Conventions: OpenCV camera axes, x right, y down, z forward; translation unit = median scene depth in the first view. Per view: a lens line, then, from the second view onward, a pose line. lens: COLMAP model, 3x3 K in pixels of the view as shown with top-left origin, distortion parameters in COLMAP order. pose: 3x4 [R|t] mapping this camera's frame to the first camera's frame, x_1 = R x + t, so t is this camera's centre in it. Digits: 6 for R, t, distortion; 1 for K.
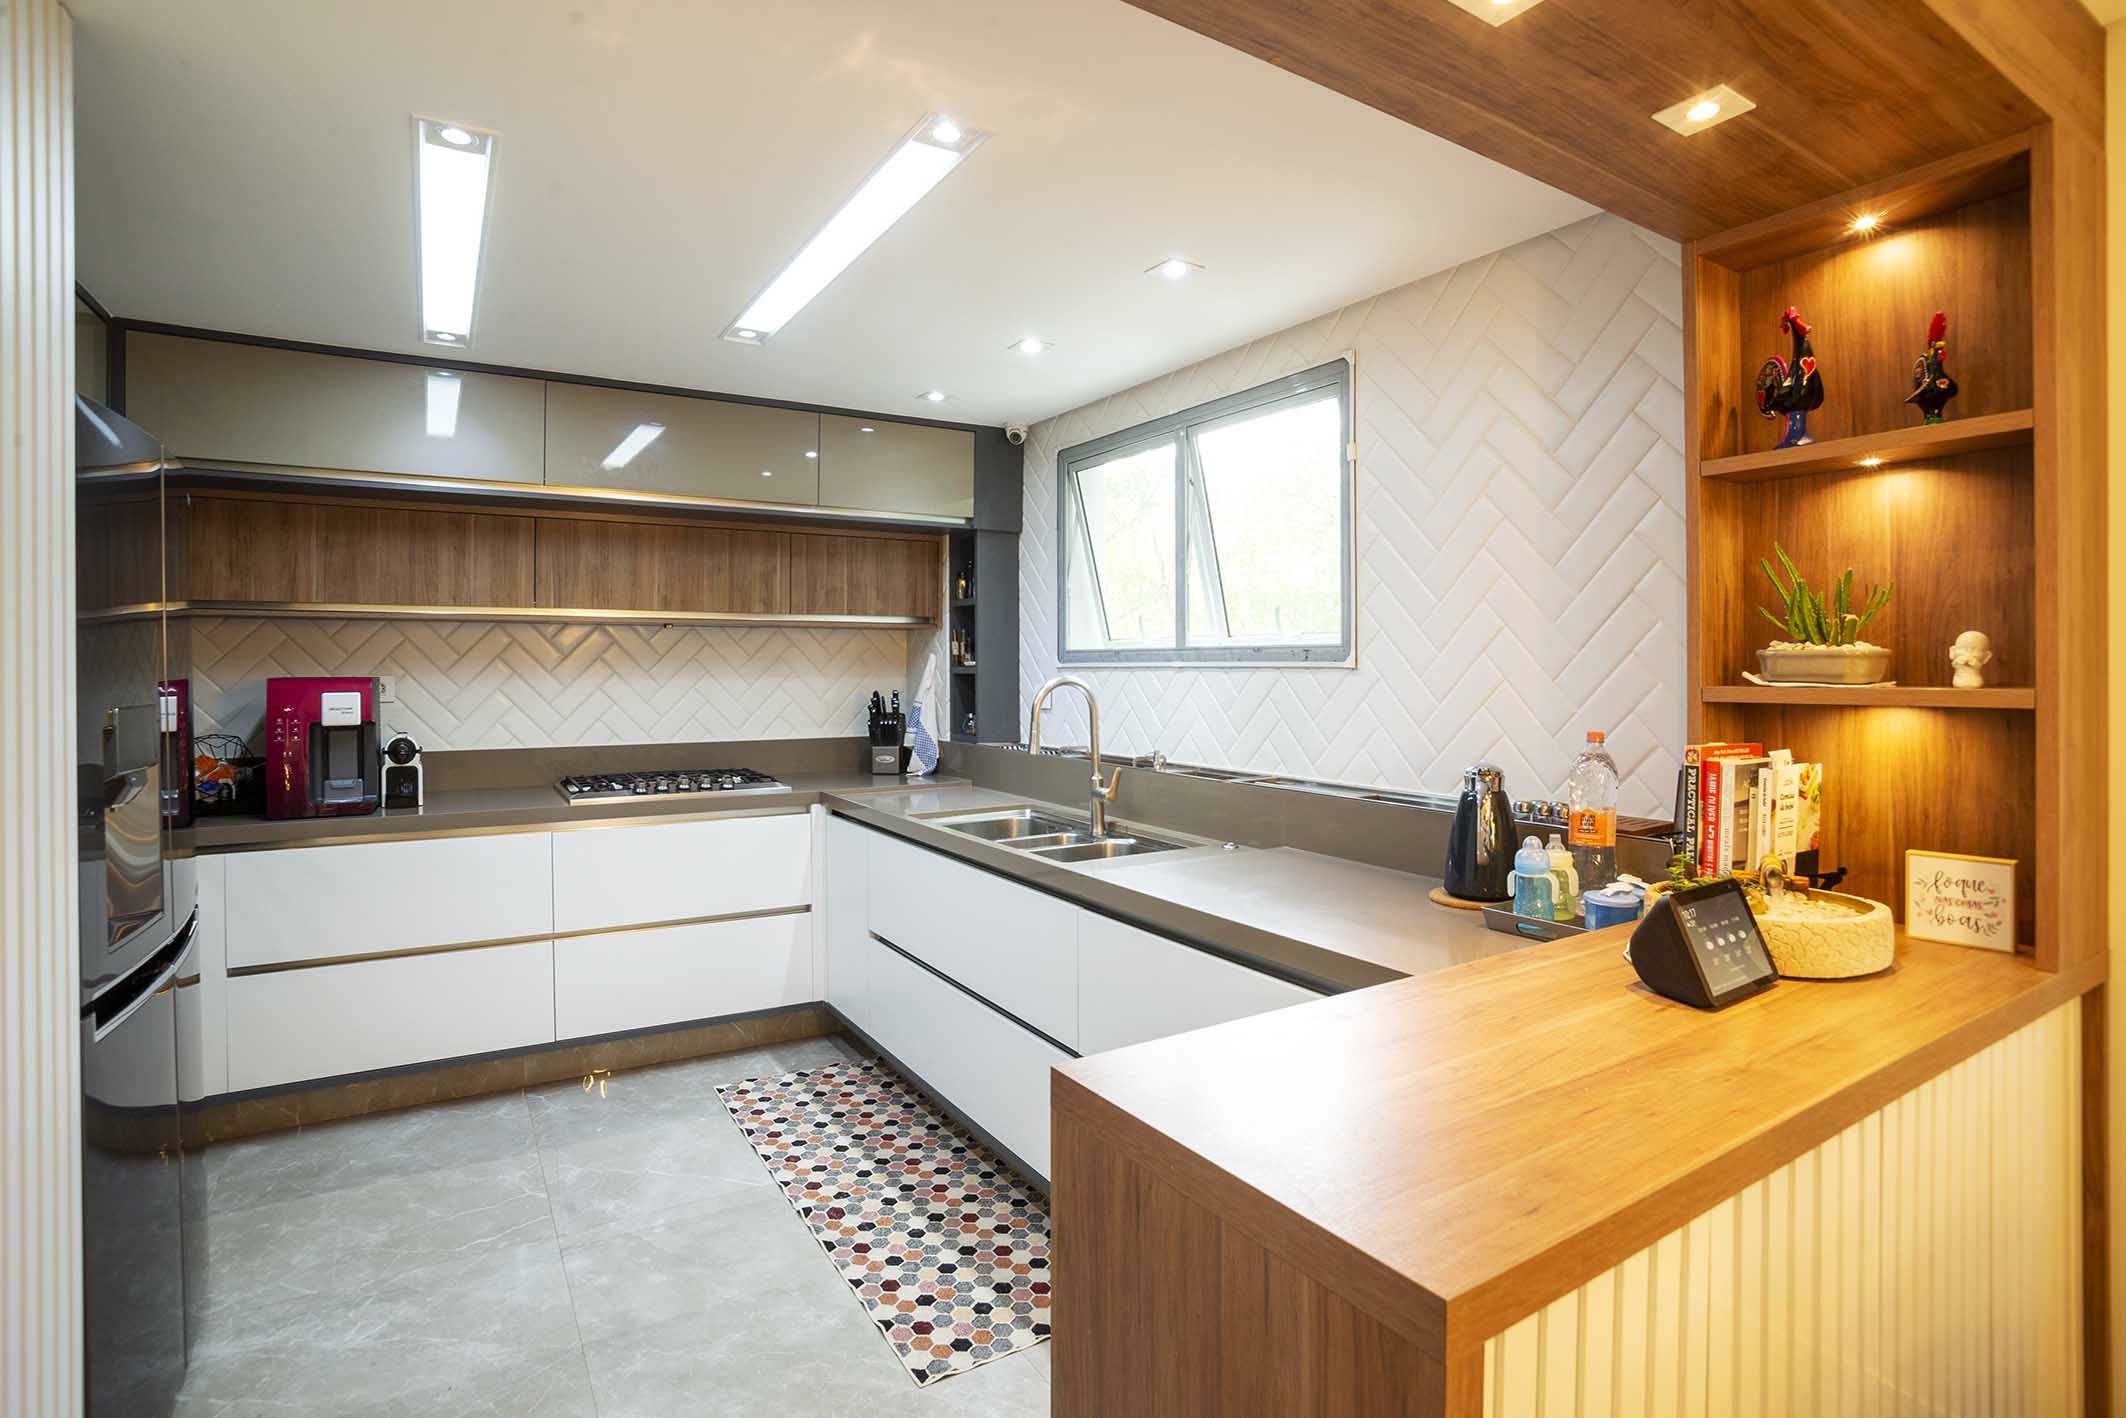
lens RADIAL K [[1092.7, 0, 1061.1], [0, 1092.7, 666.4], [0, 0, 1]] dist [0.000836, 0.000096]
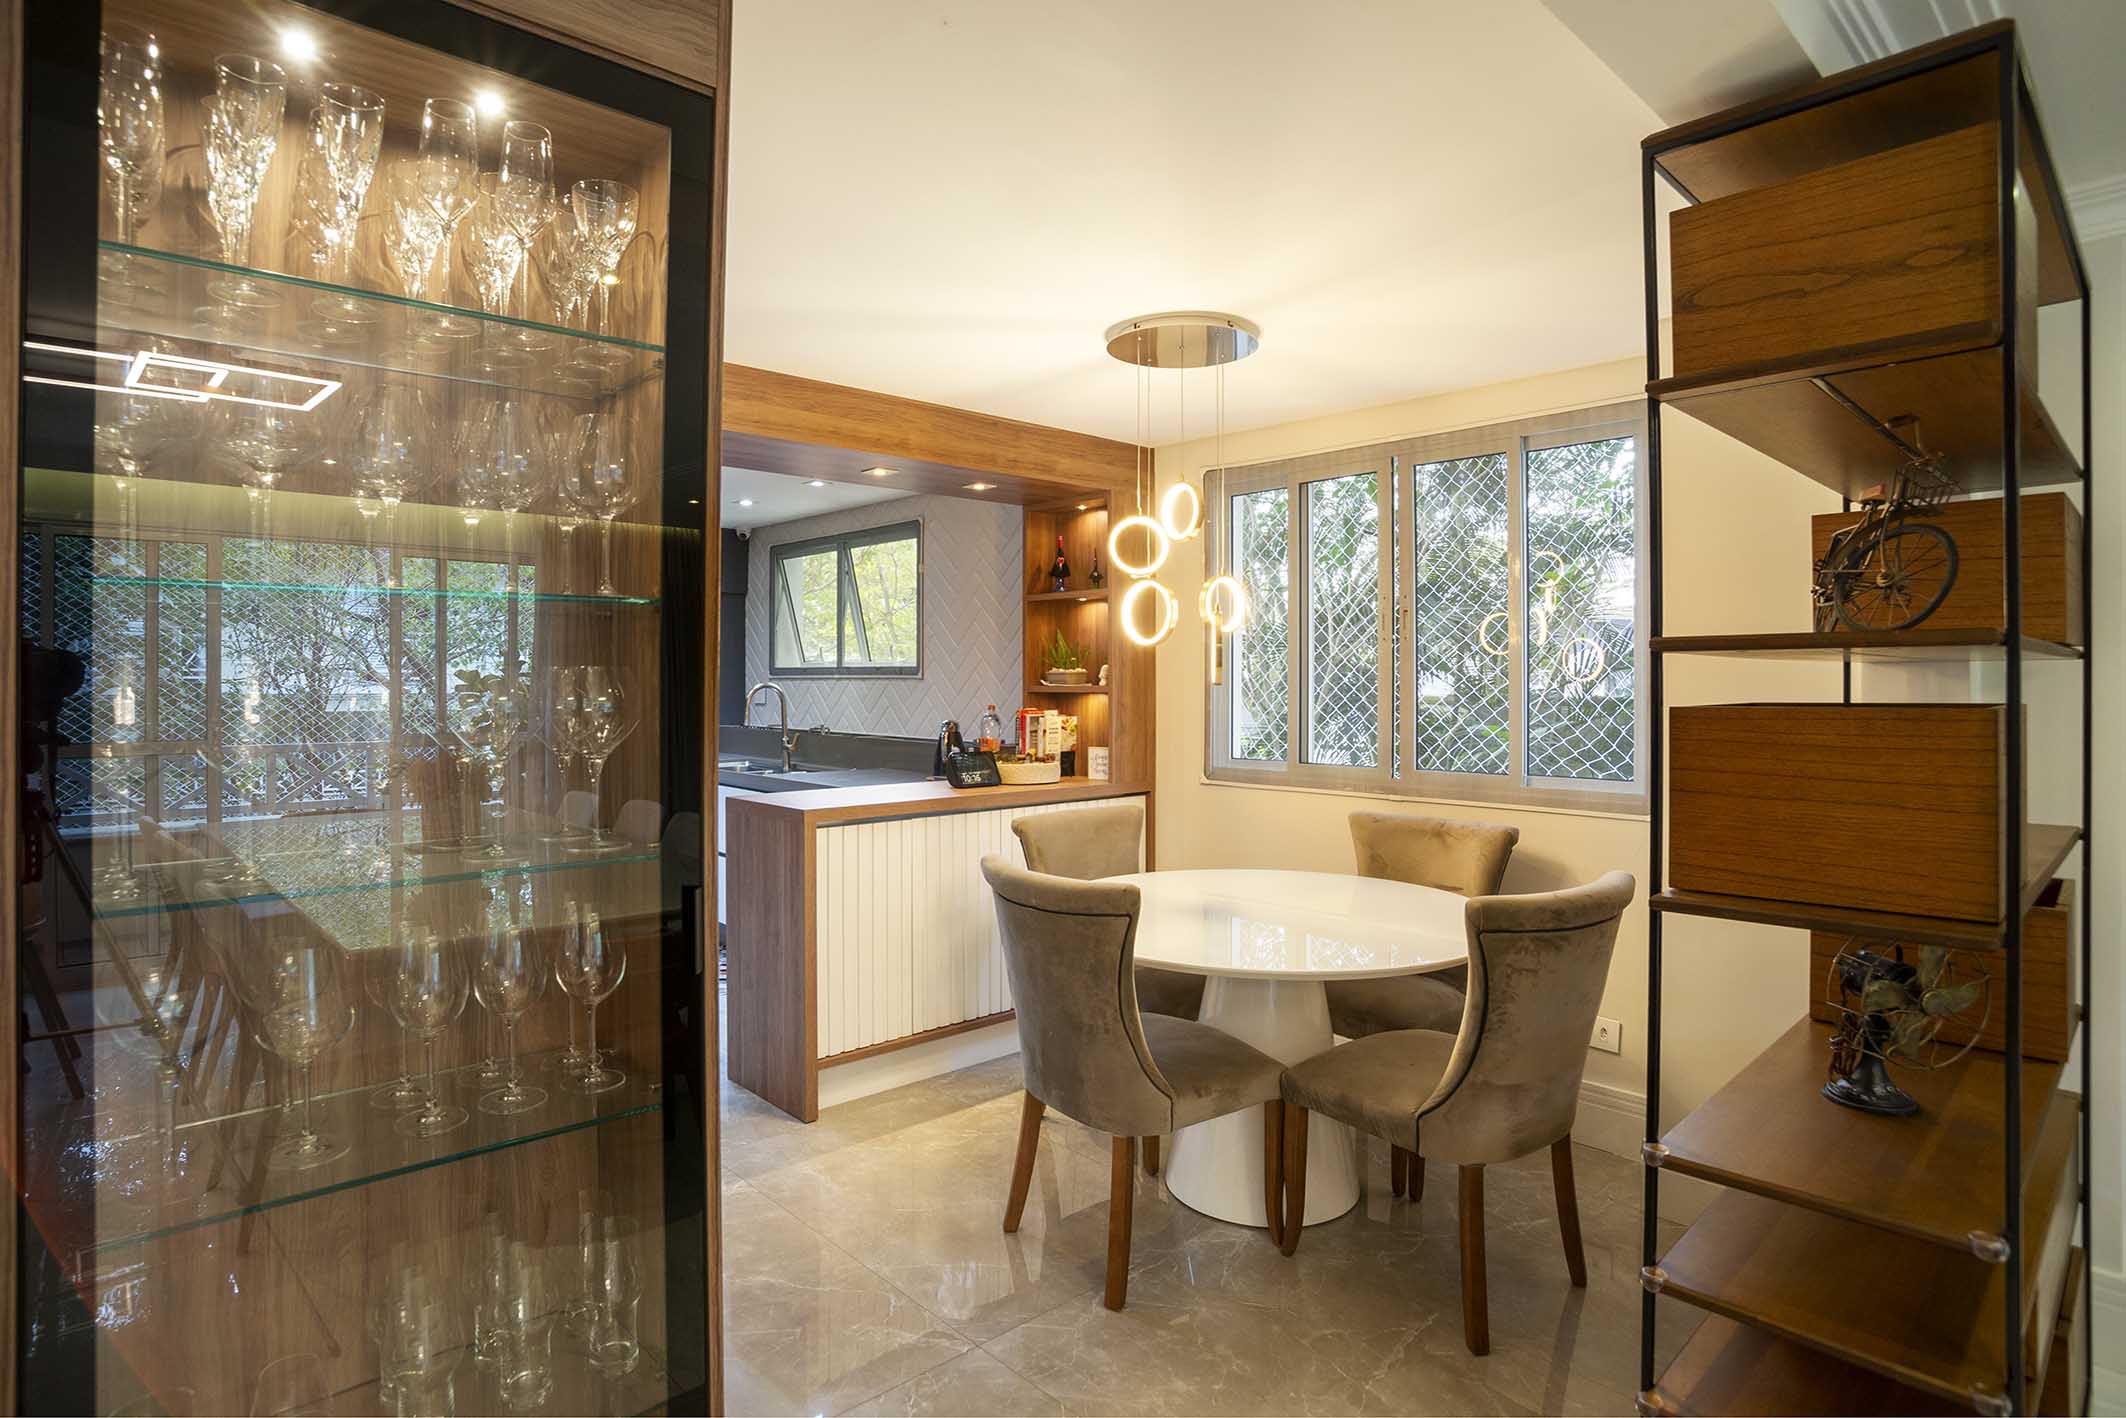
lens RADIAL K [[969.4, 0, 1146.6], [0, 969.4, 669.1], [0, 0, 1]] dist [0.000328, 0.000037]
pose [[0.946674, 0.000251, 0.322193, 0.086461], [0.002254, 0.999970, -0.007401, -0.001658], [-0.322185, 0.007733, 0.946645, -0.766623]]
